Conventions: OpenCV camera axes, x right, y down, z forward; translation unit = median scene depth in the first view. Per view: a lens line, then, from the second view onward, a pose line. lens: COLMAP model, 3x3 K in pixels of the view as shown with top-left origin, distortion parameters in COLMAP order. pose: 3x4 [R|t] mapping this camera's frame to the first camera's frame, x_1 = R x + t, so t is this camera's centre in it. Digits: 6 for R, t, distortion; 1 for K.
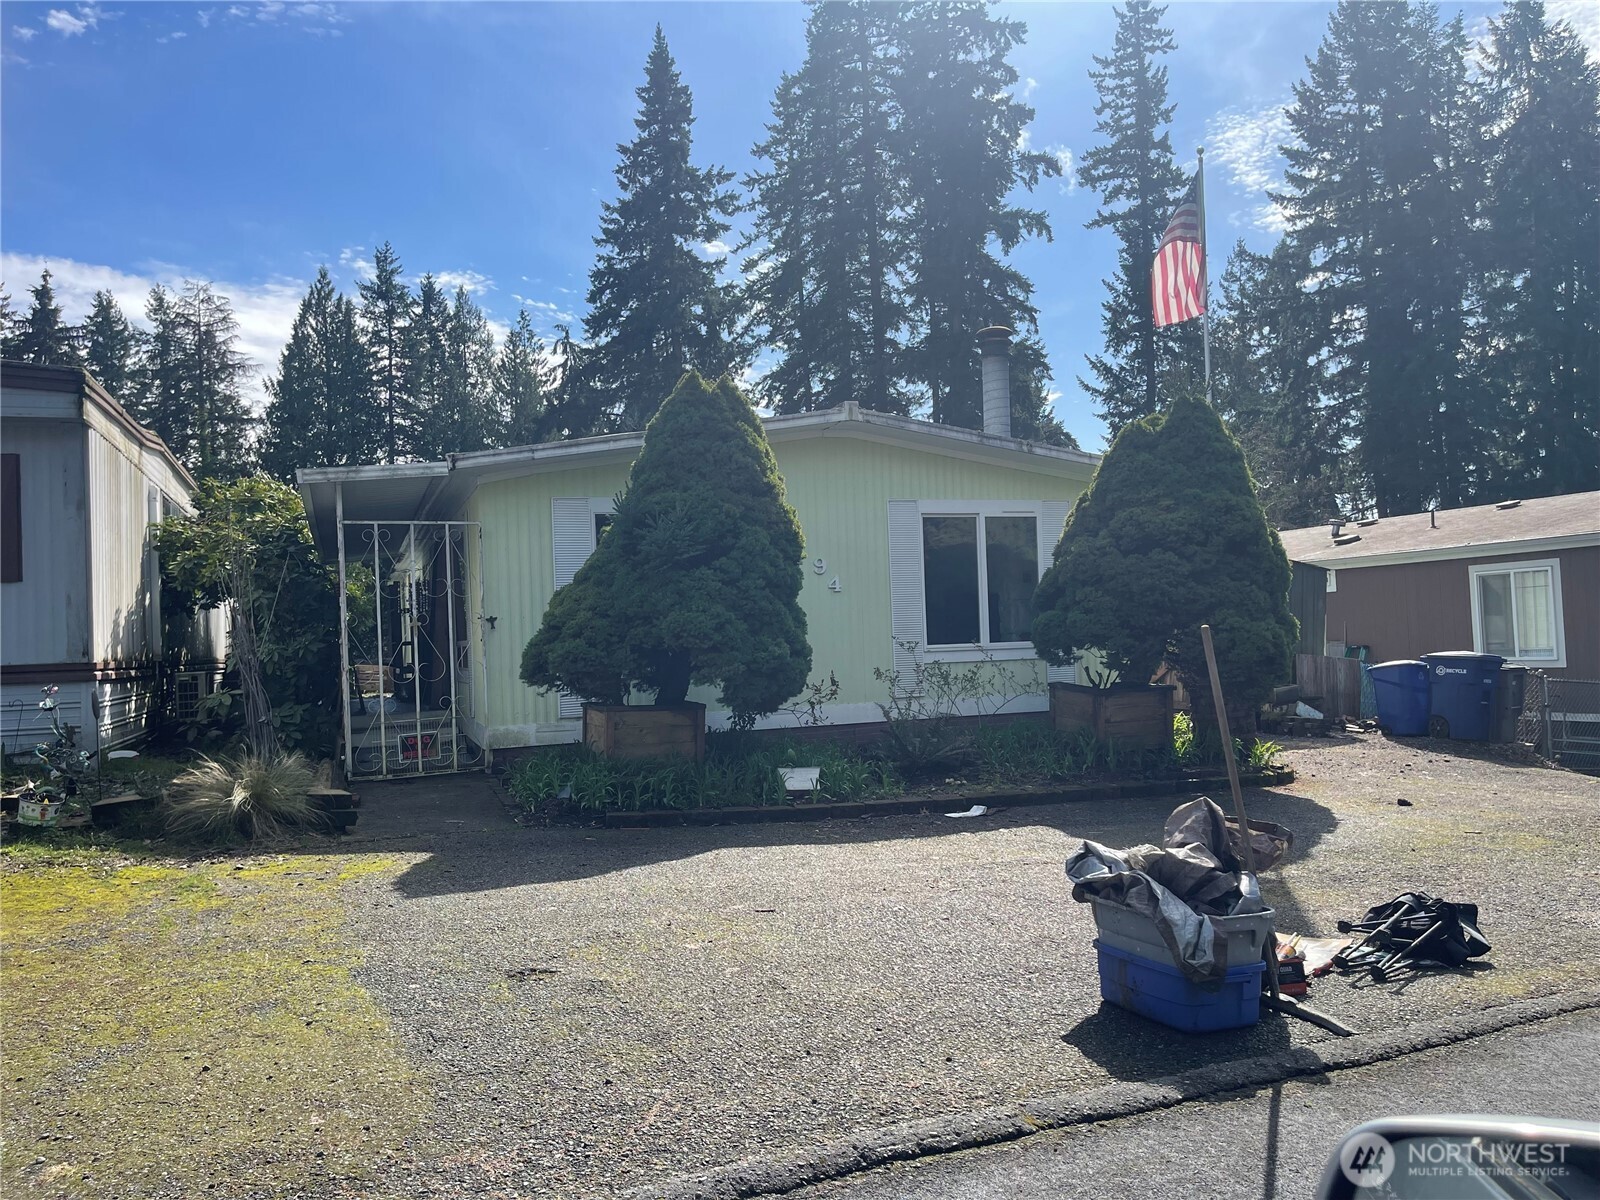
lens RADIAL K [[1197.5, 0, 805.0], [0, 1197.5, 603.6], [0, 0, 1]] dist [0.067371, -0.087230]
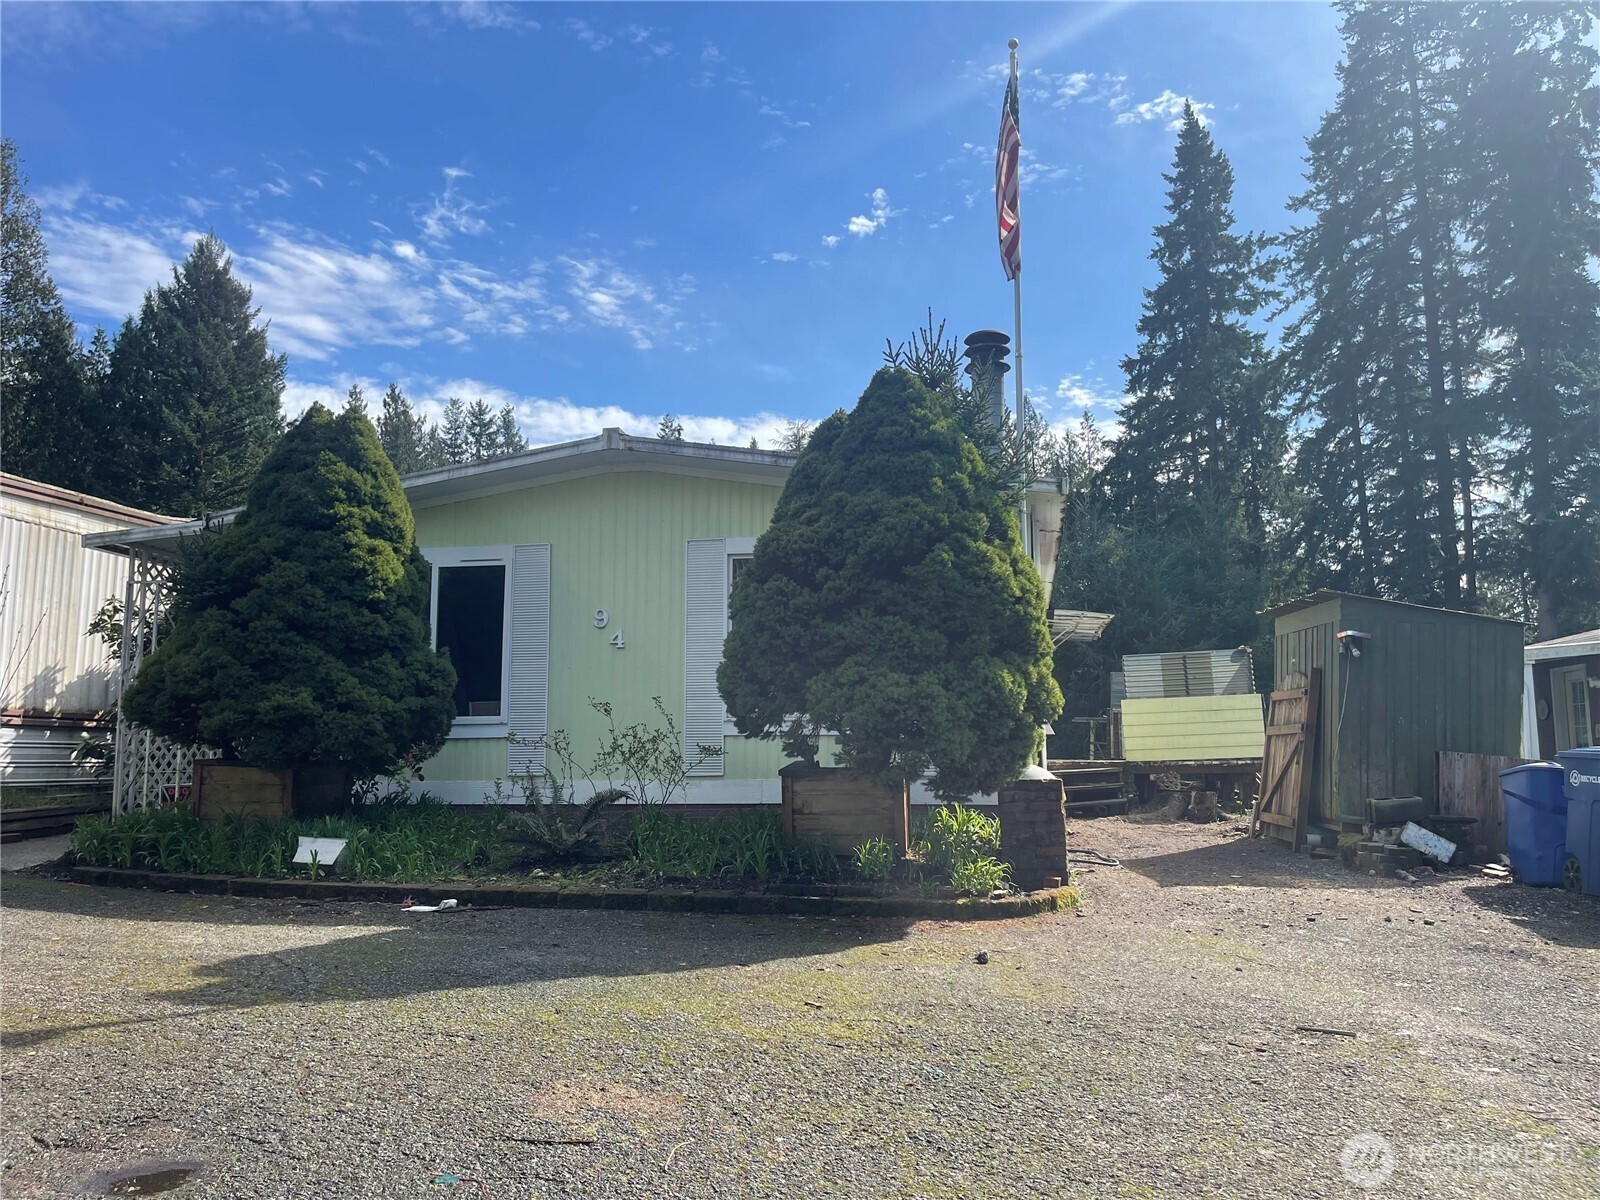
lens RADIAL K [[1197.5, 0, 805.0], [0, 1197.5, 603.6], [0, 0, 1]] dist [0.067371, -0.087230]
pose [[0.860091, -0.030089, -0.509252, 0.105992], [-0.014564, 0.996404, -0.083470, 0.005132], [0.509933, 0.079209, 0.856560, 0.059316]]
